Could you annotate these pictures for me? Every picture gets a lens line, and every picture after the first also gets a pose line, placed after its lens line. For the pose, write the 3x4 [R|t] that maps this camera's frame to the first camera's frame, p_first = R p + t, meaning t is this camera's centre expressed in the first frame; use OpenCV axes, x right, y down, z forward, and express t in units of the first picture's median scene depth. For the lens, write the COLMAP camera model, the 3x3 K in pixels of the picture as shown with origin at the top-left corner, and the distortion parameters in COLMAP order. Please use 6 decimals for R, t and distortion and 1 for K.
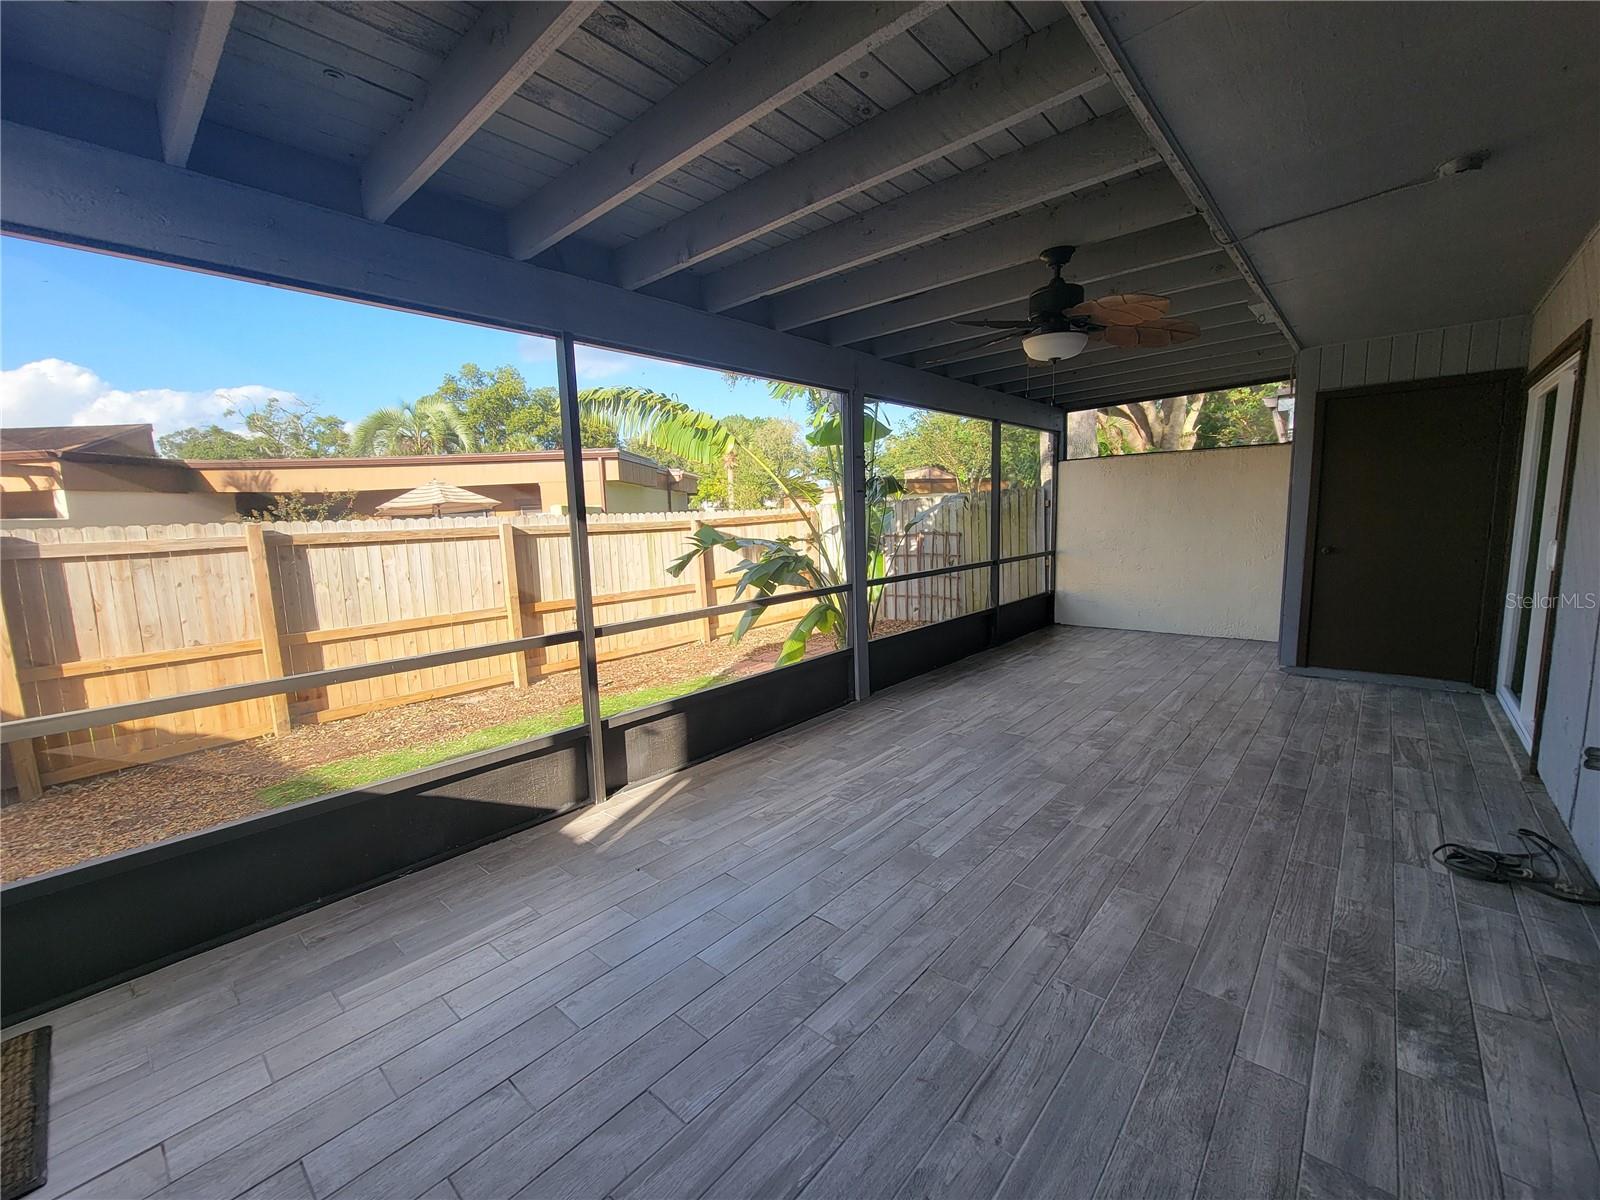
lens RADIAL K [[652.1, 0, 801.4], [0, 652.1, 604.2], [0, 0, 1]] dist [0.000605, 0.001053]
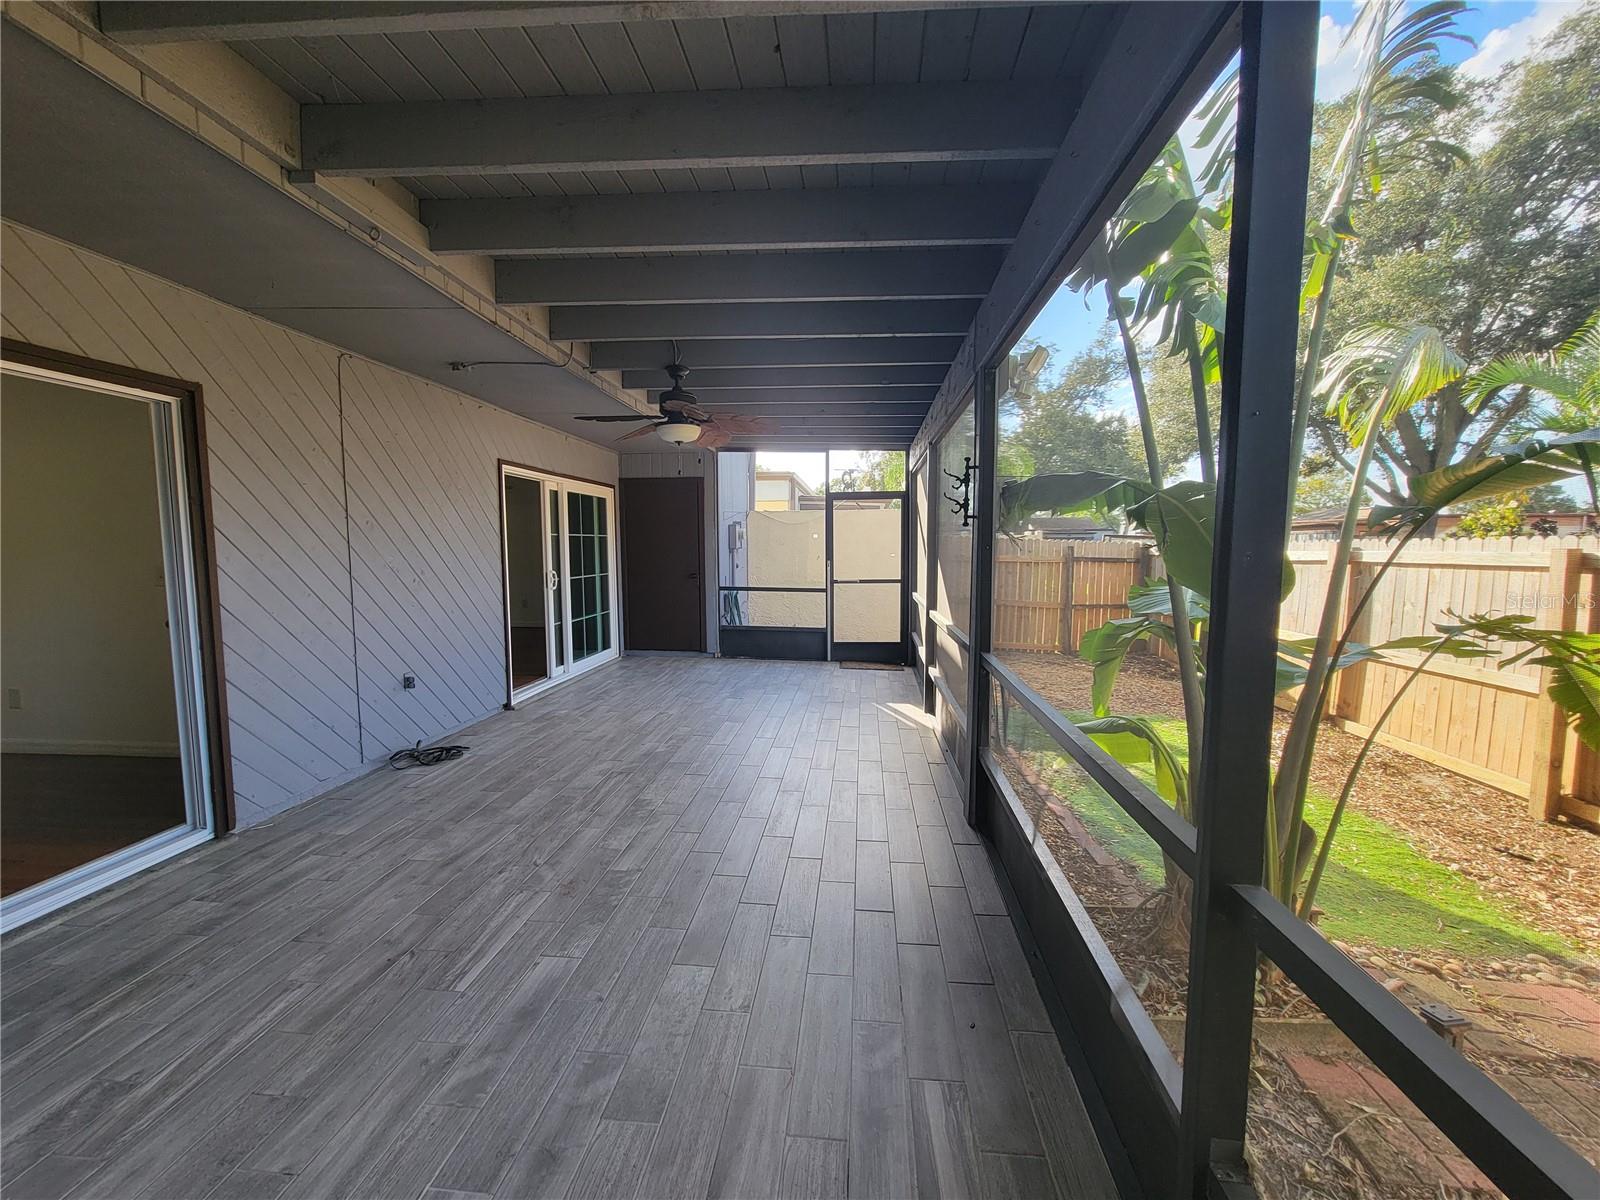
lens RADIAL K [[652.1, 0, 801.4], [0, 652.1, 604.2], [0, 0, 1]] dist [0.000605, 0.001053]
pose [[-0.800975, 0.082951, -0.592923, 0.901062], [-0.055461, 0.975816, 0.211441, -0.299297], [0.596123, 0.202243, -0.777004, 2.016583]]
